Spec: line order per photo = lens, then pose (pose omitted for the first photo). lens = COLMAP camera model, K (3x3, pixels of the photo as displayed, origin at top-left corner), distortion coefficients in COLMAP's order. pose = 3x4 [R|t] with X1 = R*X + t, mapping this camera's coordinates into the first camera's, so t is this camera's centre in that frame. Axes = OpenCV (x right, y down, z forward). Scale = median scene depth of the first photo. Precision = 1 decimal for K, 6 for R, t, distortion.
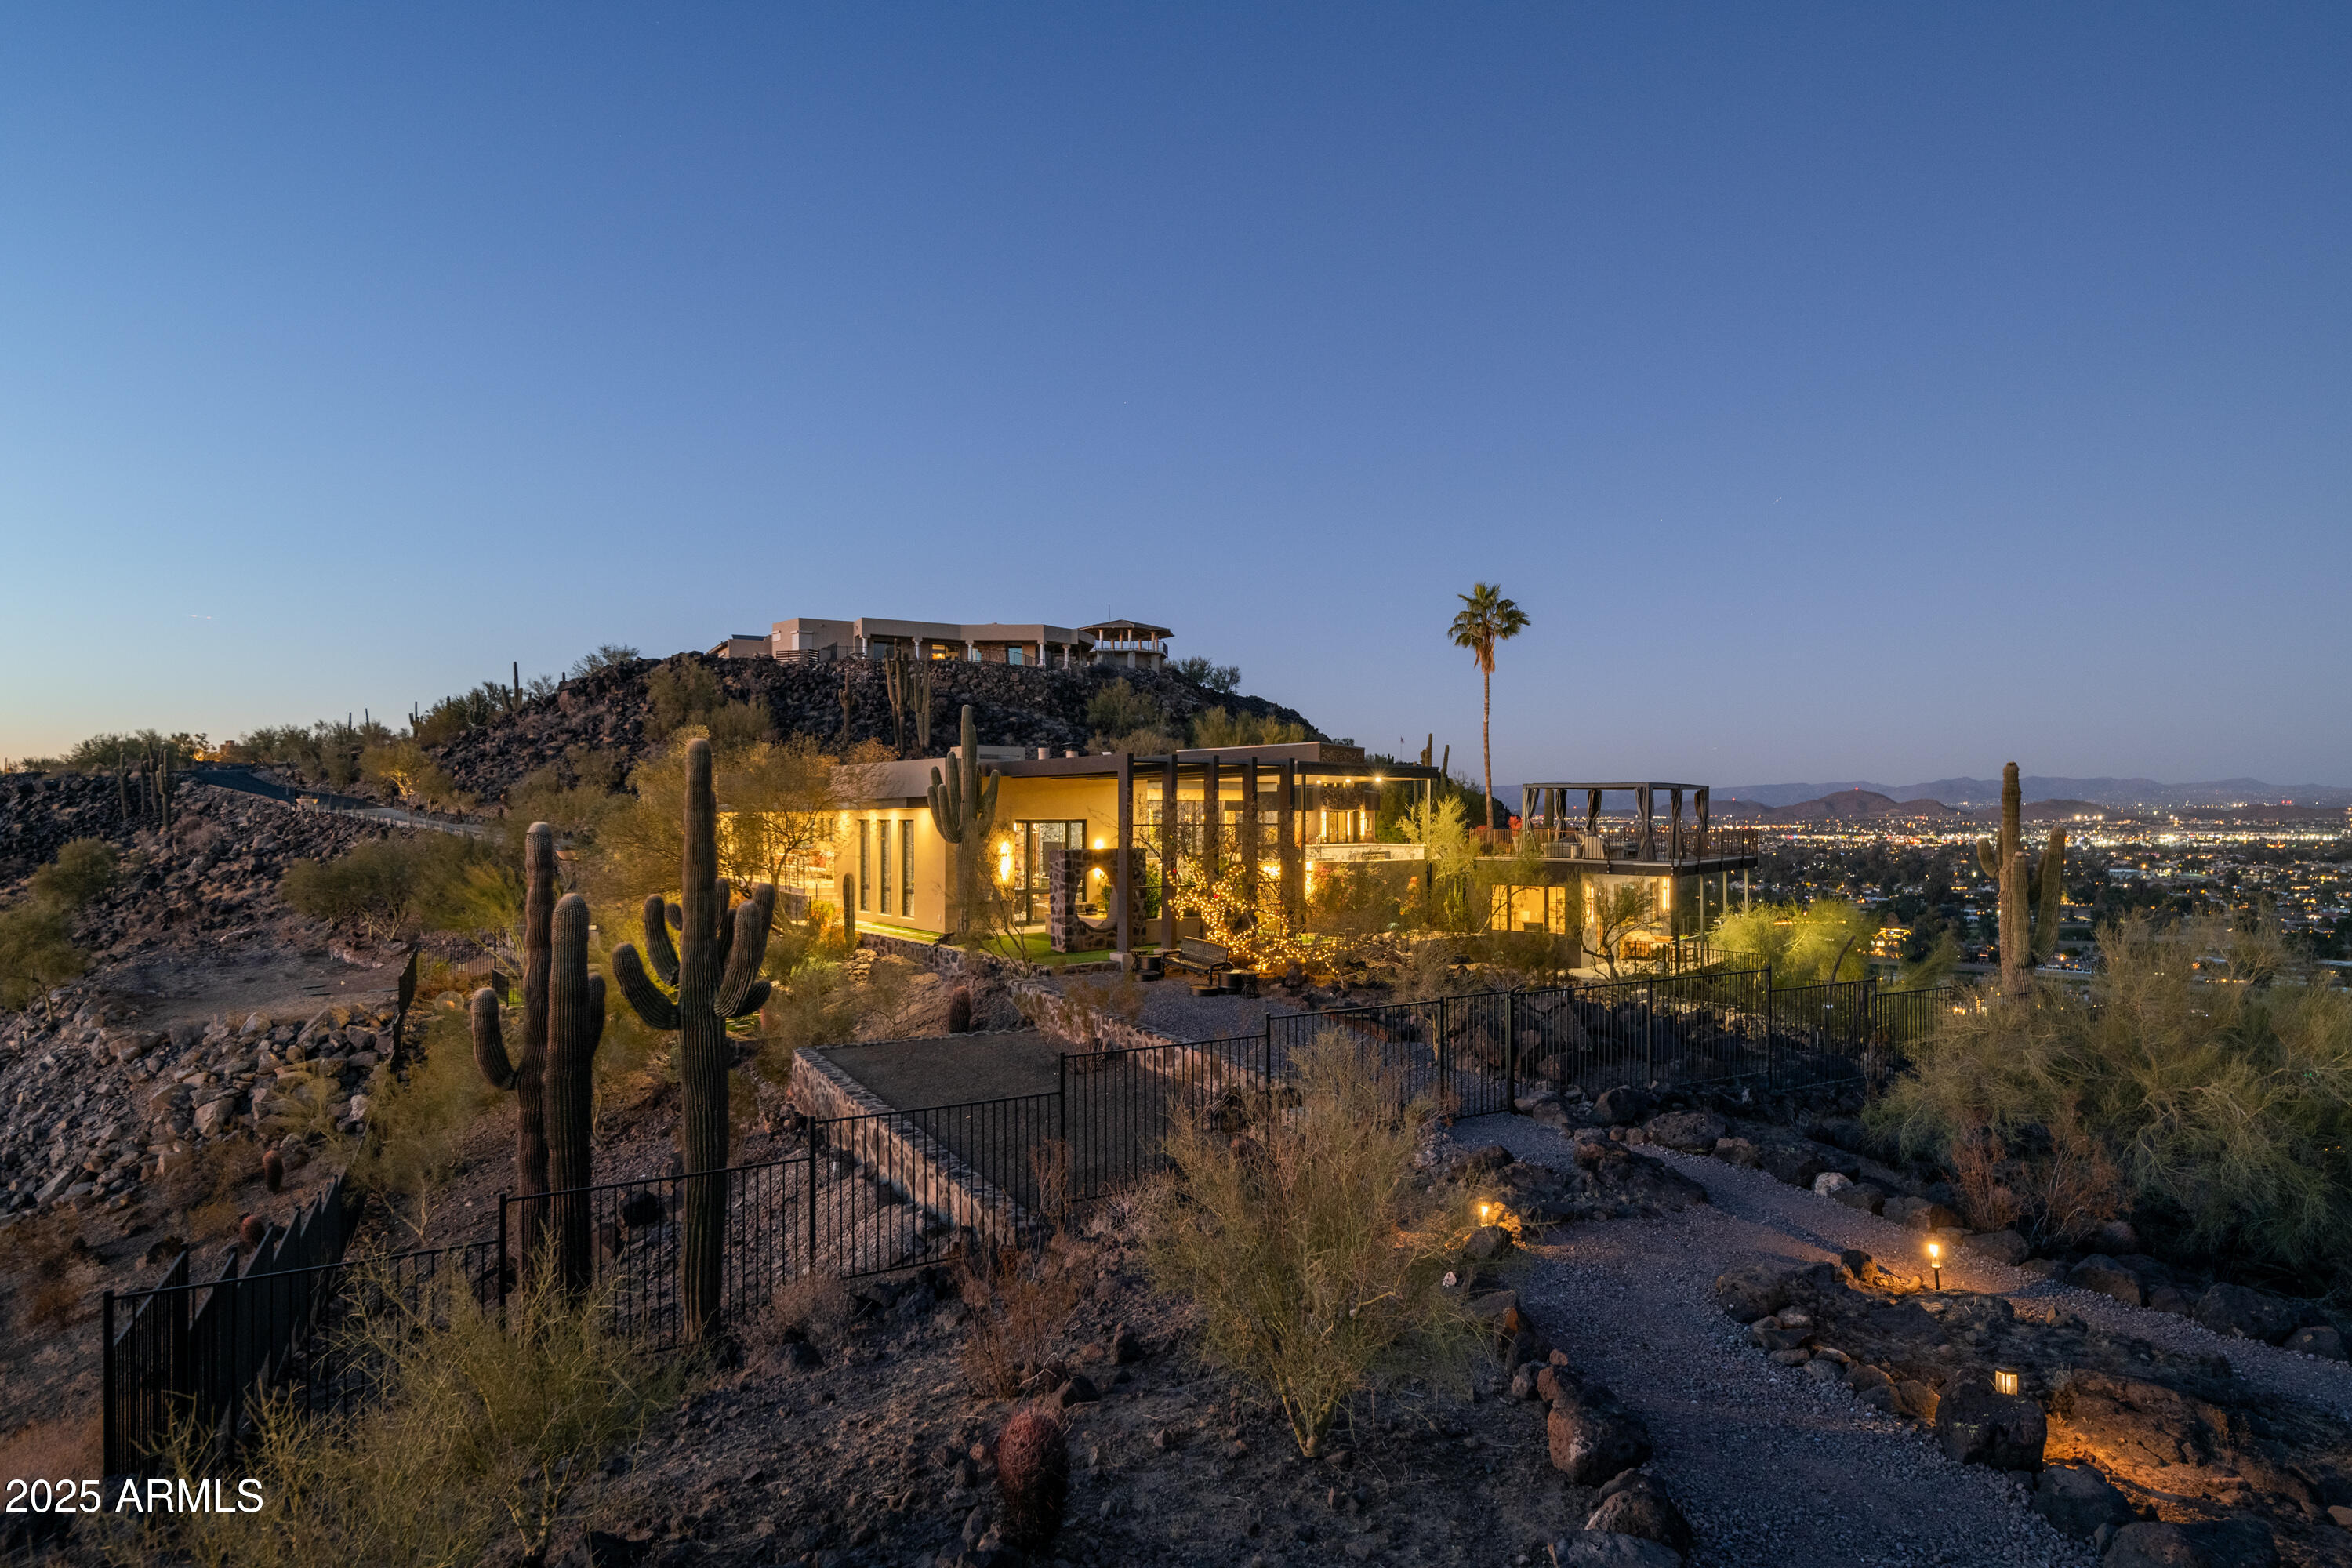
lens RADIAL K [[1281.4, 0, 1189.3], [0, 1281.4, 796.6], [0, 0, 1]] dist [0.014517, -0.008315]
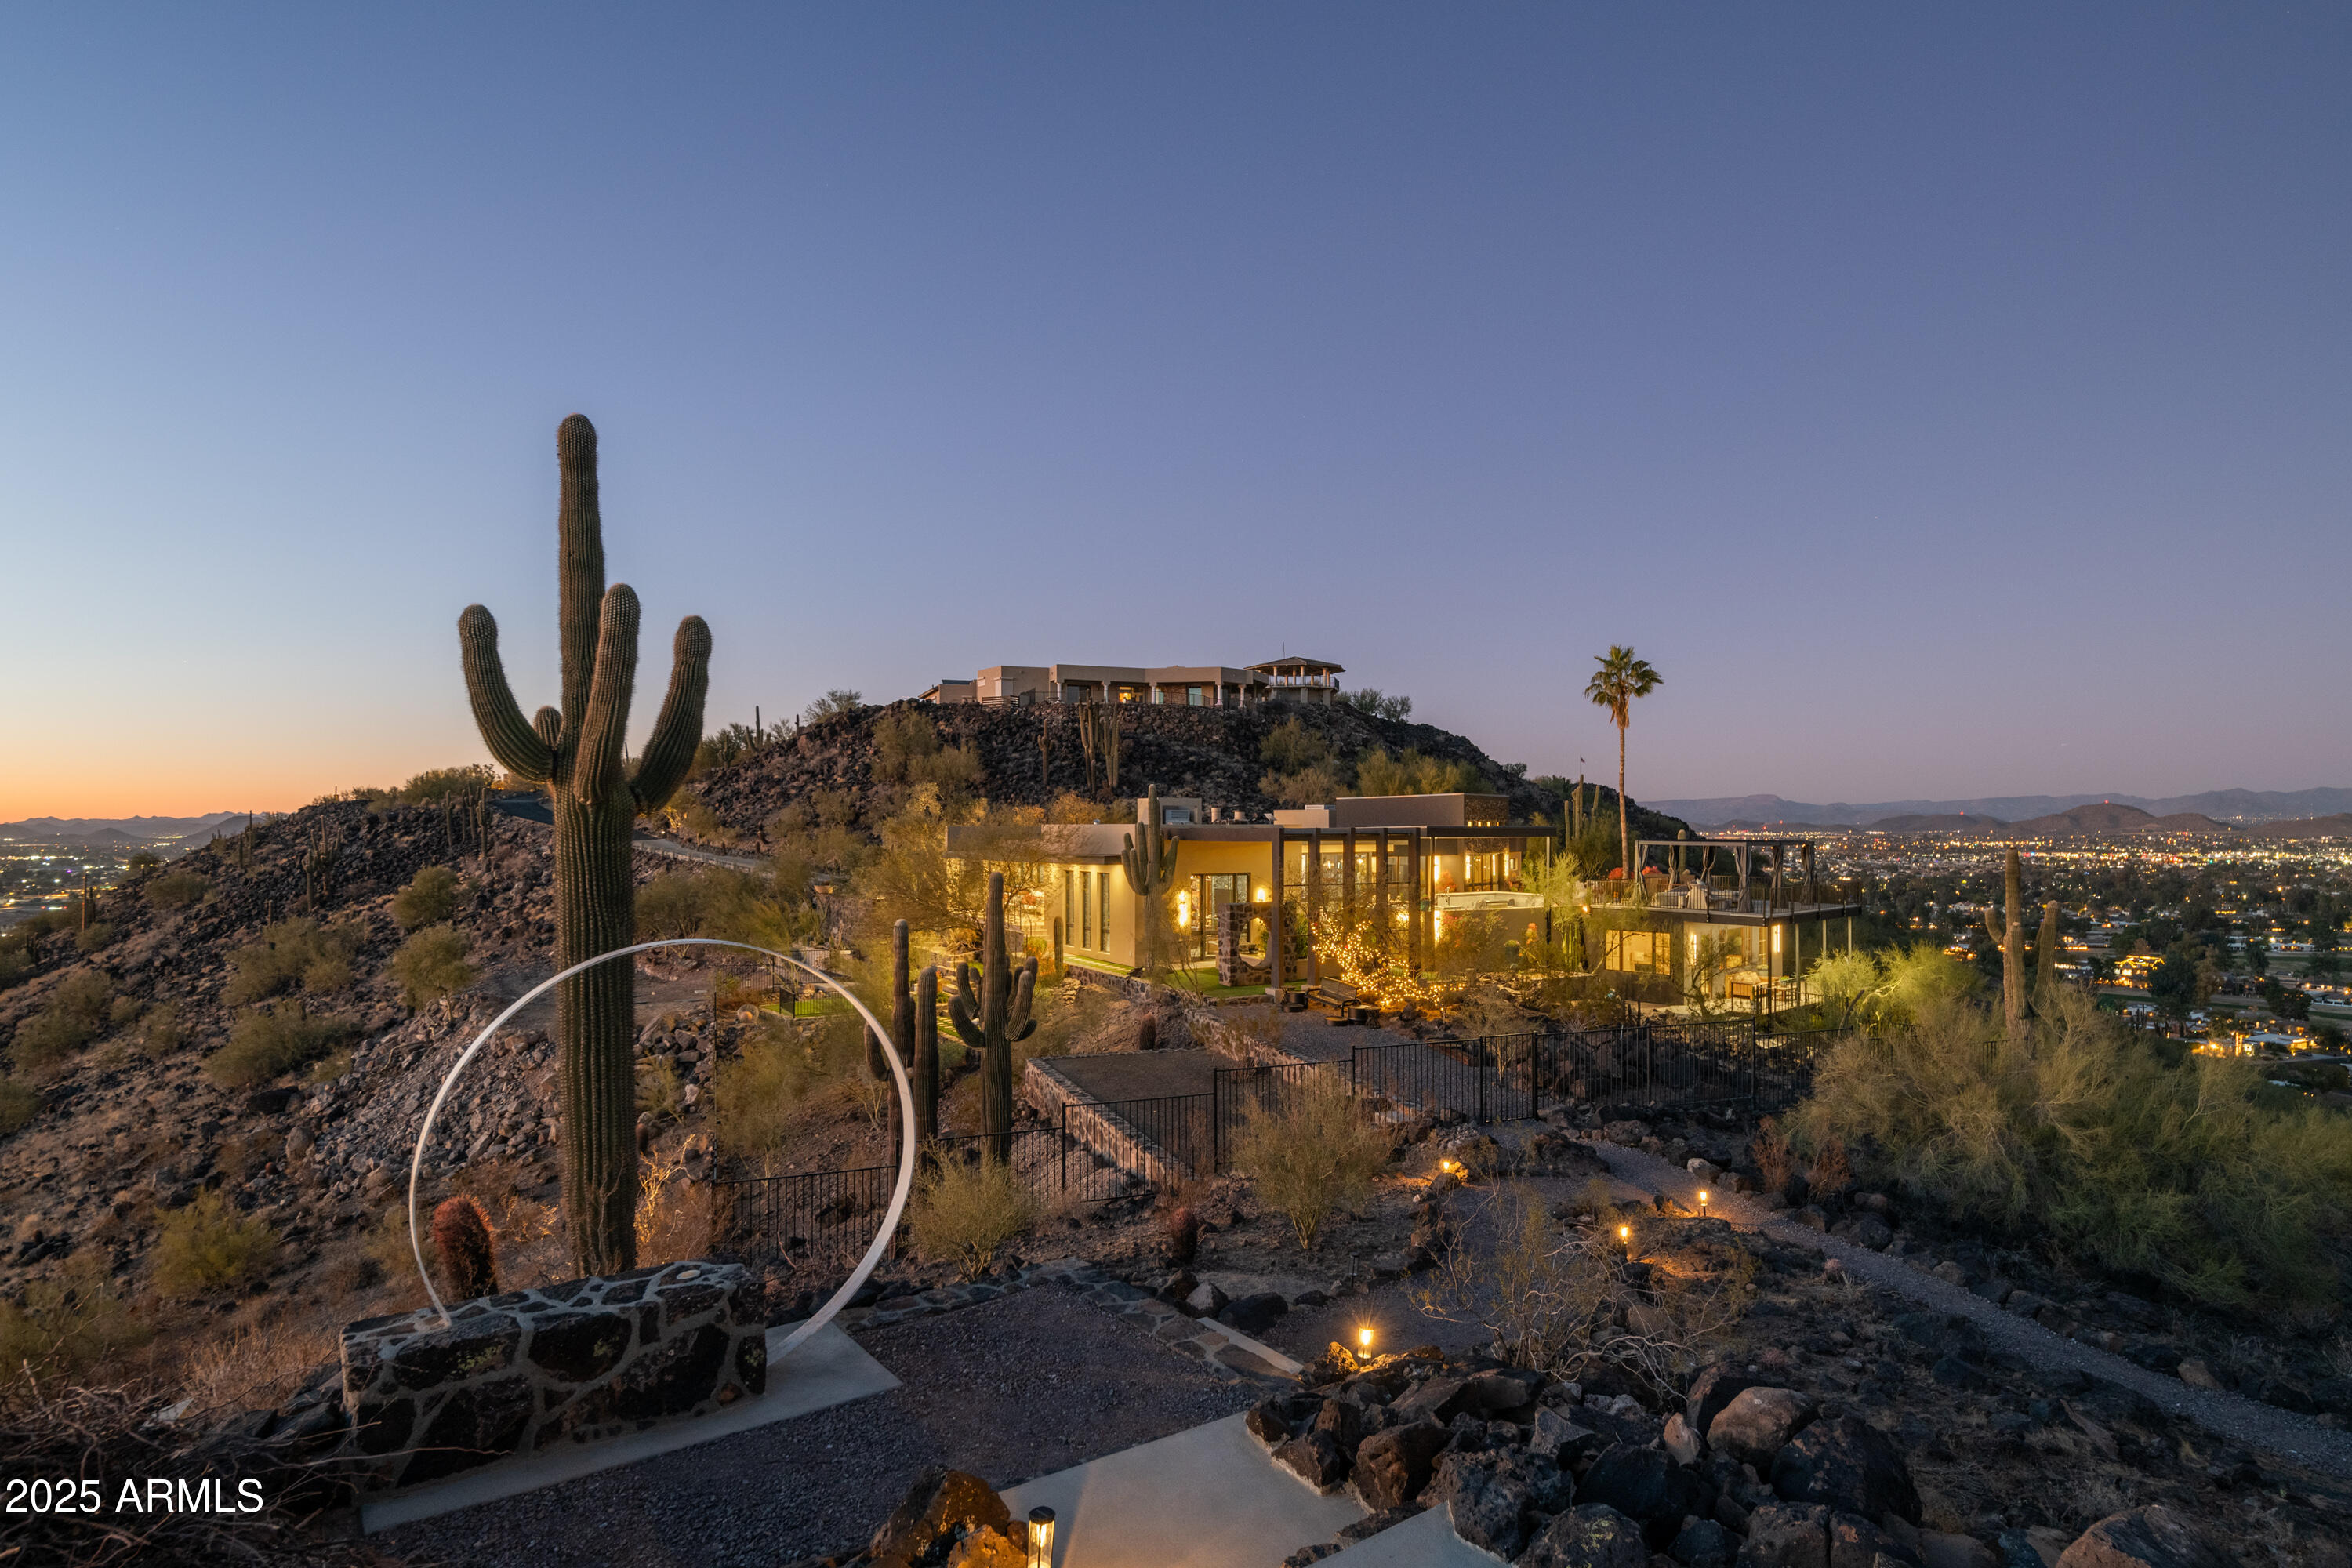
lens RADIAL K [[1281.4, 0, 1189.3], [0, 1281.4, 796.6], [0, 0, 1]] dist [0.014517, -0.008315]
pose [[0.990093, -0.001869, -0.140402, 0.021062], [0.000390, 0.999944, -0.010561, -0.026983], [0.140414, 0.010401, 0.990038, -0.130665]]
